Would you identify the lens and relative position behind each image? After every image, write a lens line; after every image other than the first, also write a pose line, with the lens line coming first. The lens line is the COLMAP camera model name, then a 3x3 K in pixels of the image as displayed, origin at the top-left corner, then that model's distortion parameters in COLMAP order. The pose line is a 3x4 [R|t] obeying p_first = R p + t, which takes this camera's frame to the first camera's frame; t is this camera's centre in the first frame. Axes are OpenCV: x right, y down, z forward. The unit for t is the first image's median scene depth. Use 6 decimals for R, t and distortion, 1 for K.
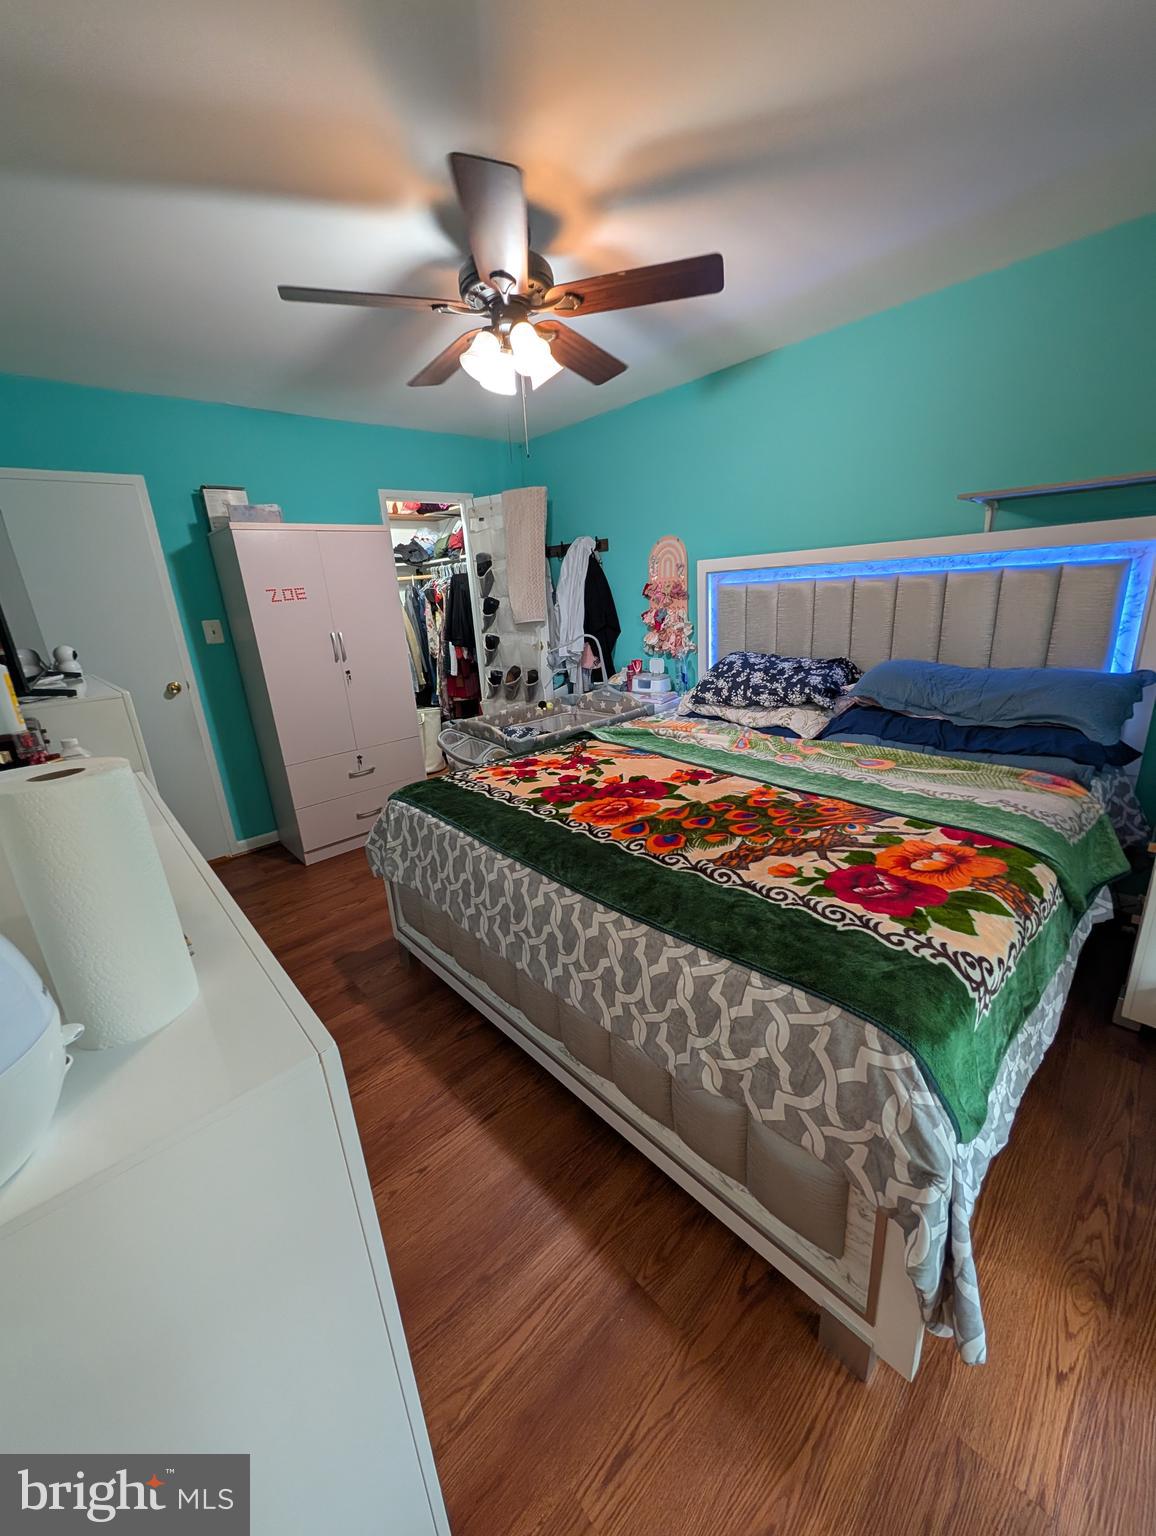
lens RADIAL K [[580.0, 0, 579.4], [0, 580.0, 766.2], [0, 0, 1]] dist [-0.002336, 0.000653]
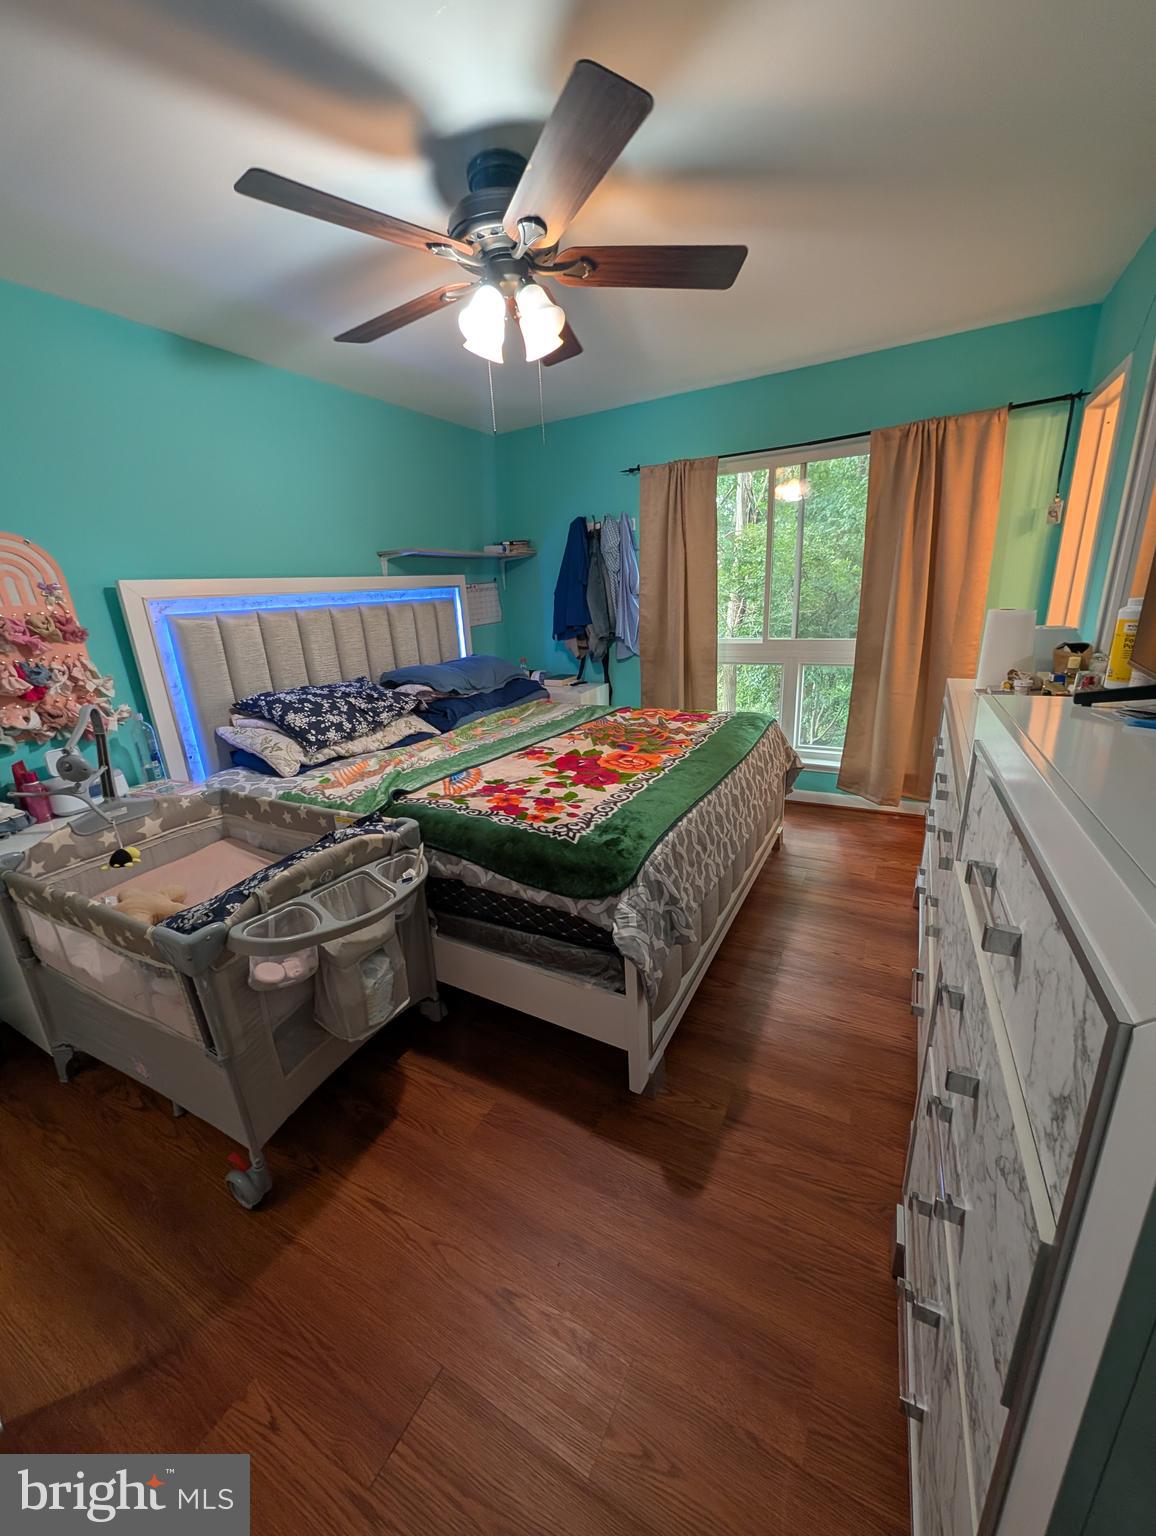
lens RADIAL K [[580.0, 0, 578.0], [0, 580.0, 764.2], [0, 0, 1]] dist [-0.002336, 0.000653]
pose [[-0.304321, -0.205574, 0.930122, -0.848905], [0.342145, 0.887686, 0.308139, -0.271855], [-0.889002, 0.412010, -0.199806, 1.051910]]
